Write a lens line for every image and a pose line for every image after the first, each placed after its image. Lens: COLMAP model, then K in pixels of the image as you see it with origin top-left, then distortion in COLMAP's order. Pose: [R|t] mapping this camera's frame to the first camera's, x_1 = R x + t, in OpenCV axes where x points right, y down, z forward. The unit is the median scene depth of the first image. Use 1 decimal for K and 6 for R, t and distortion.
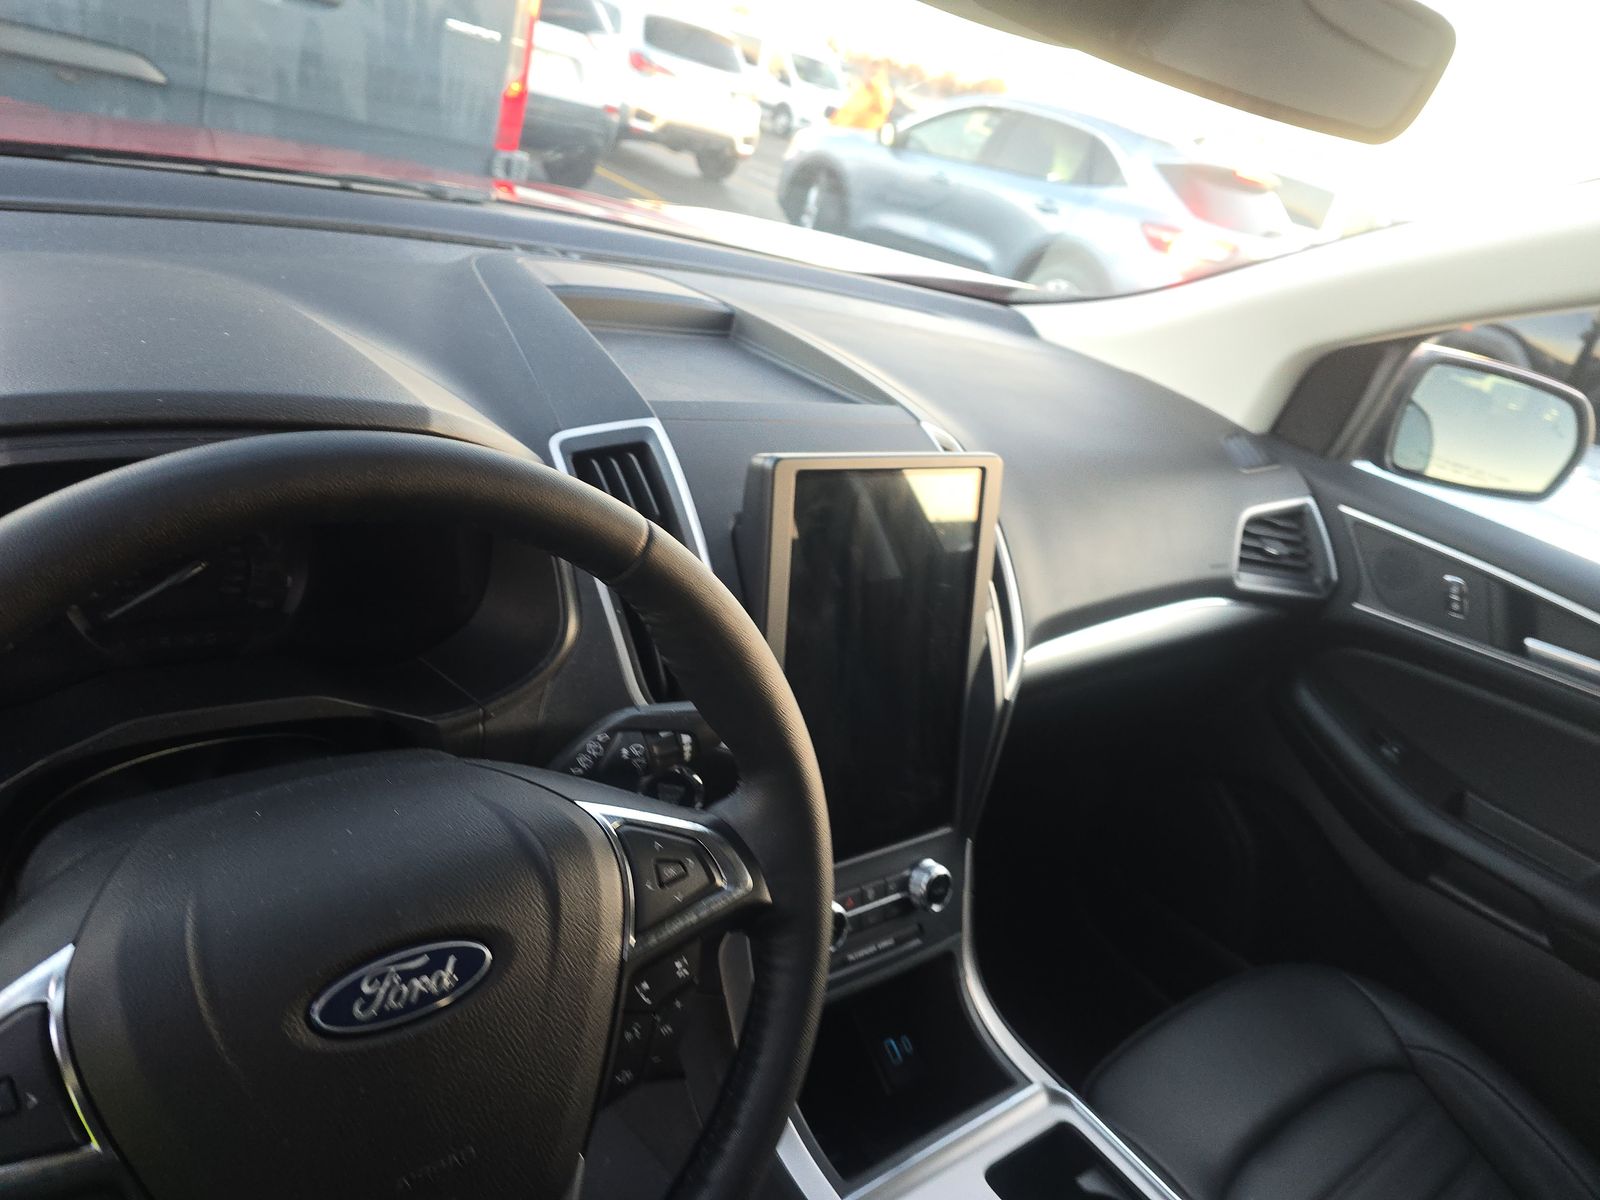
lens RADIAL K [[1064.5, 0, 794.5], [0, 1064.5, 577.3], [0, 0, 1]] dist [0.078023, -0.085258]
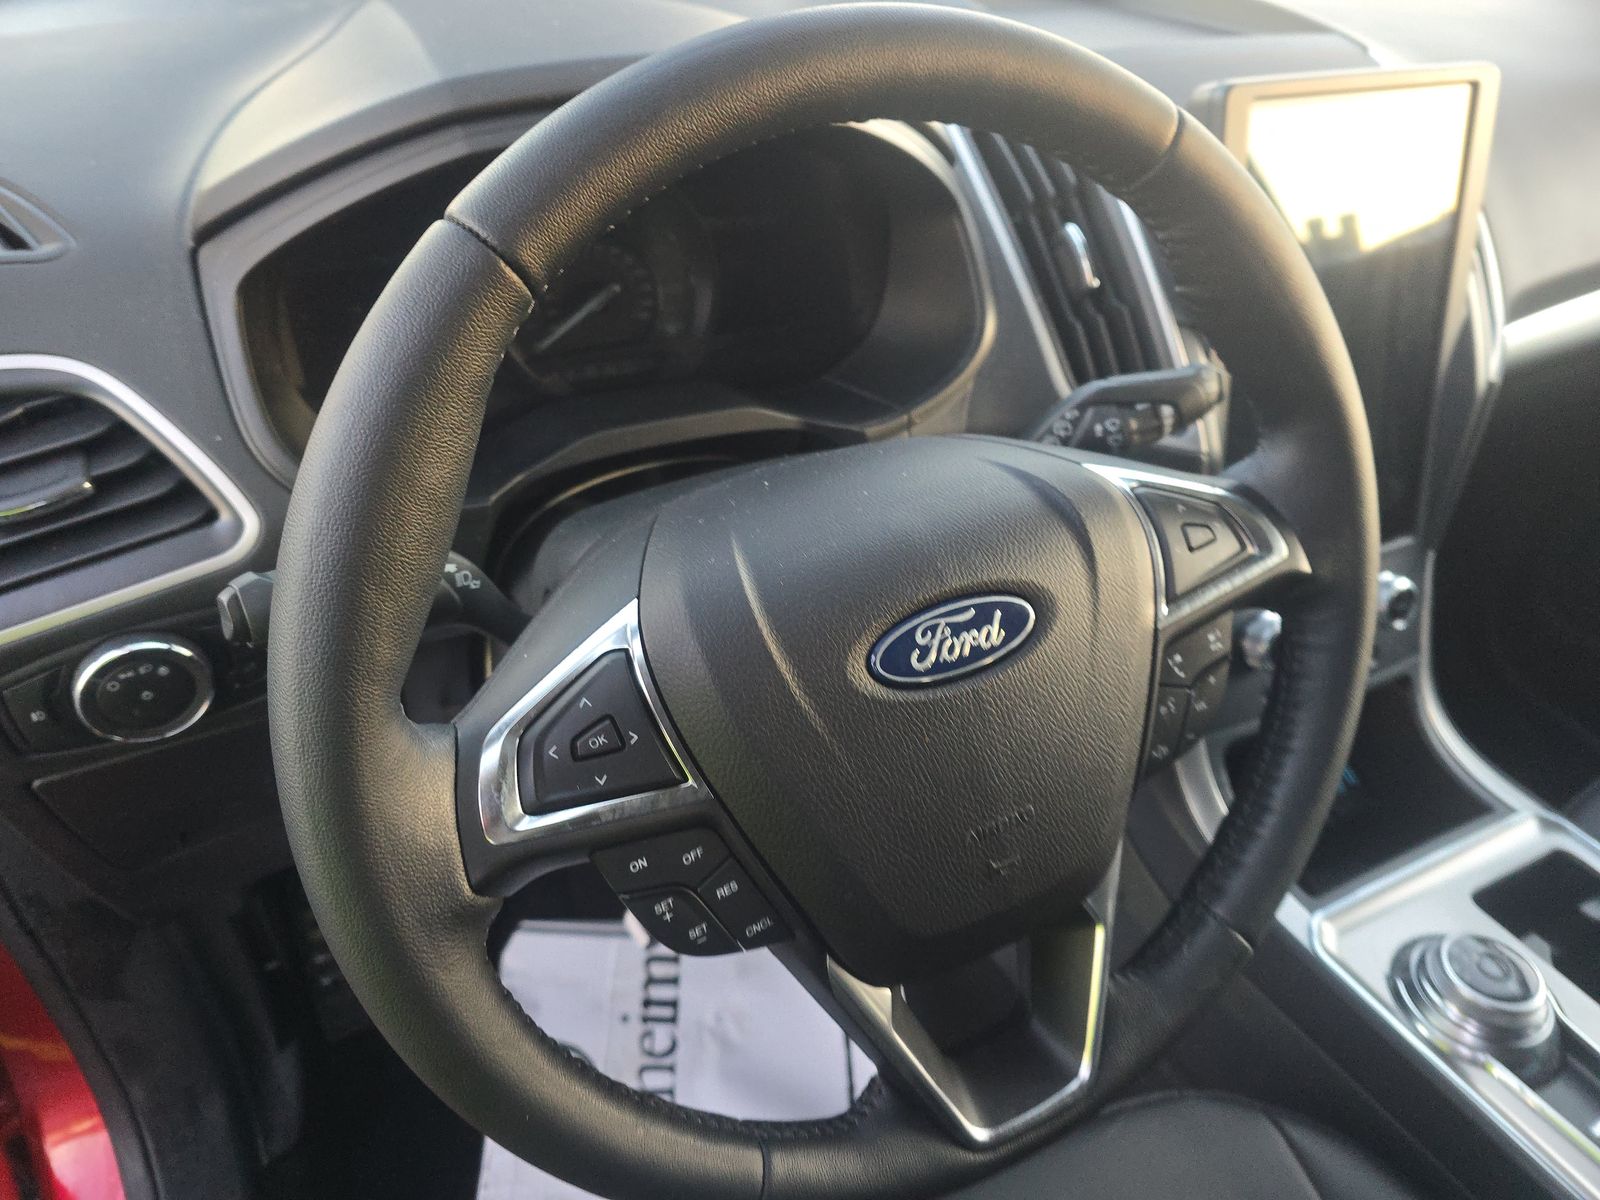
lens RADIAL K [[1064.5, 0, 794.5], [0, 1064.5, 577.3], [0, 0, 1]] dist [0.078023, -0.085258]
pose [[0.967015, -0.041481, -0.251319, -0.215280], [0.087629, 0.980603, 0.175323, 0.124217], [0.239172, -0.191563, 0.951893, 0.078065]]
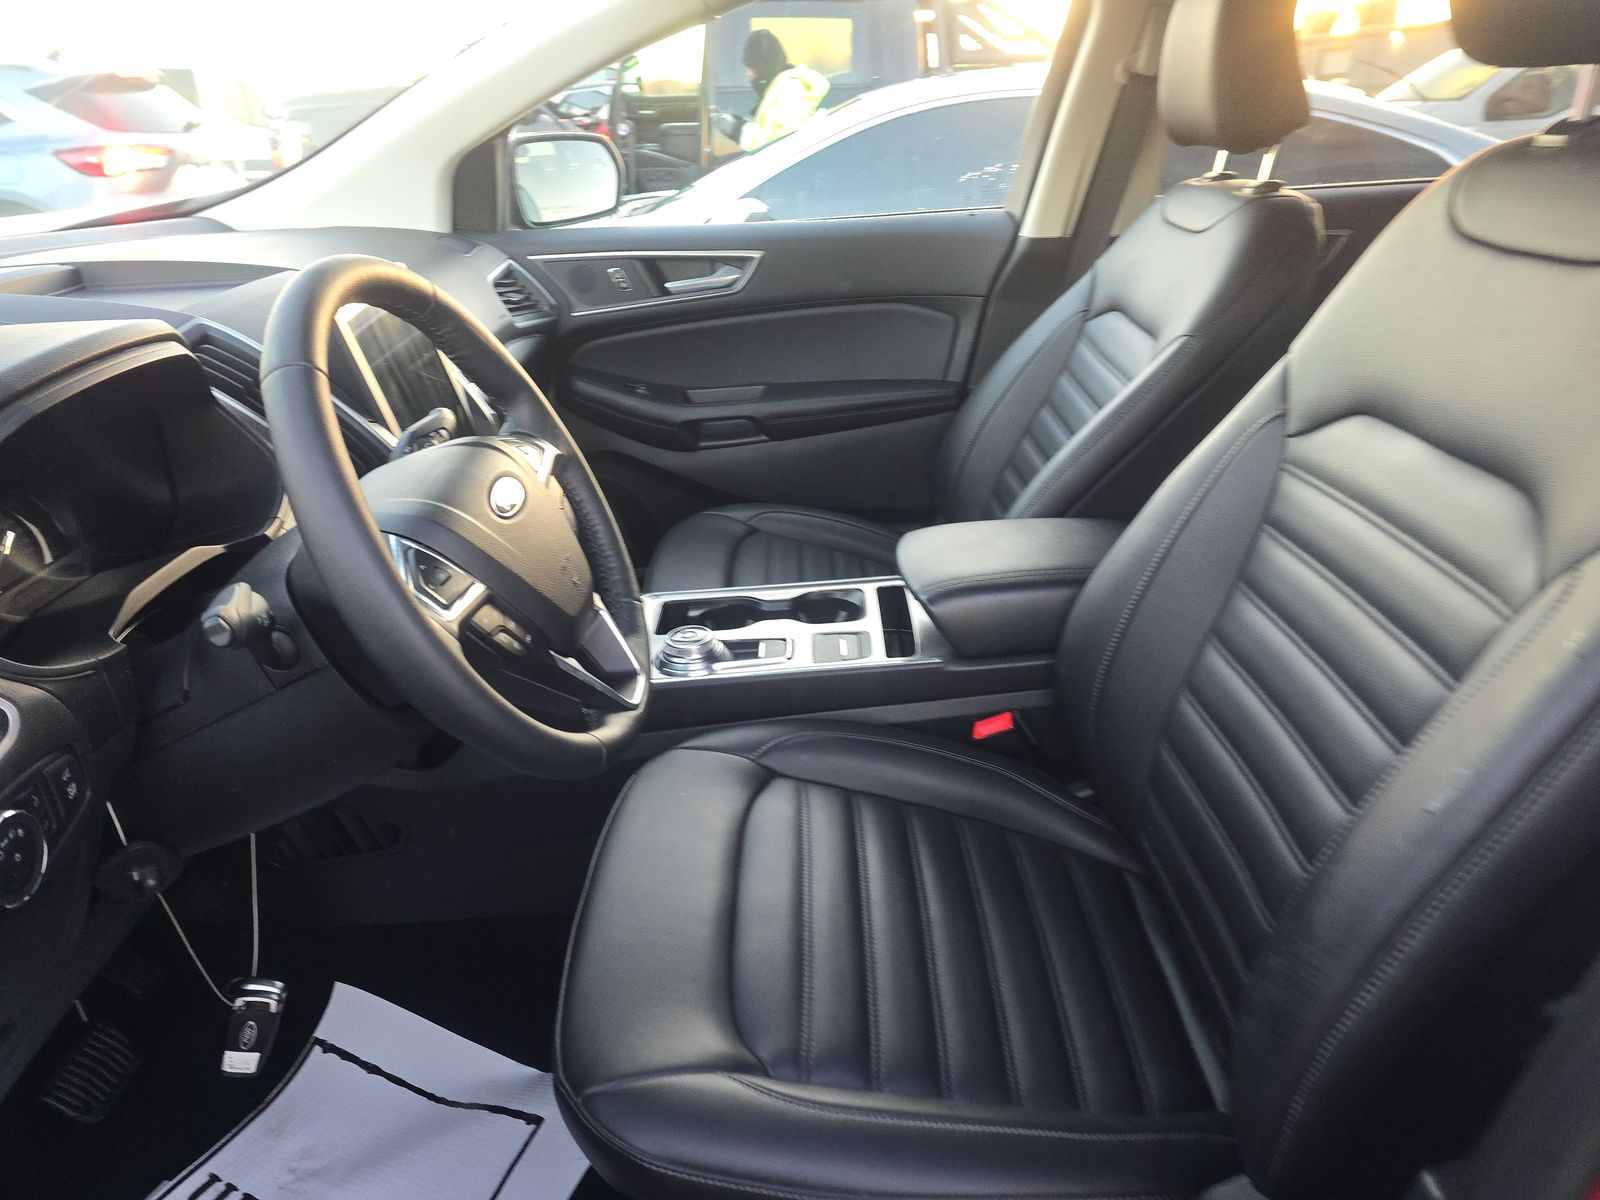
lens RADIAL K [[1070.4, 0, 800.0], [0, 1070.4, 600.0], [0, 0, 1]] dist [0.001024, 0.000782]
pose [[0.577282, -0.553454, 0.600362, -1.144907], [0.477044, 0.825317, 0.302128, 0.153786], [-0.662703, 0.111985, 0.740462, -0.723961]]
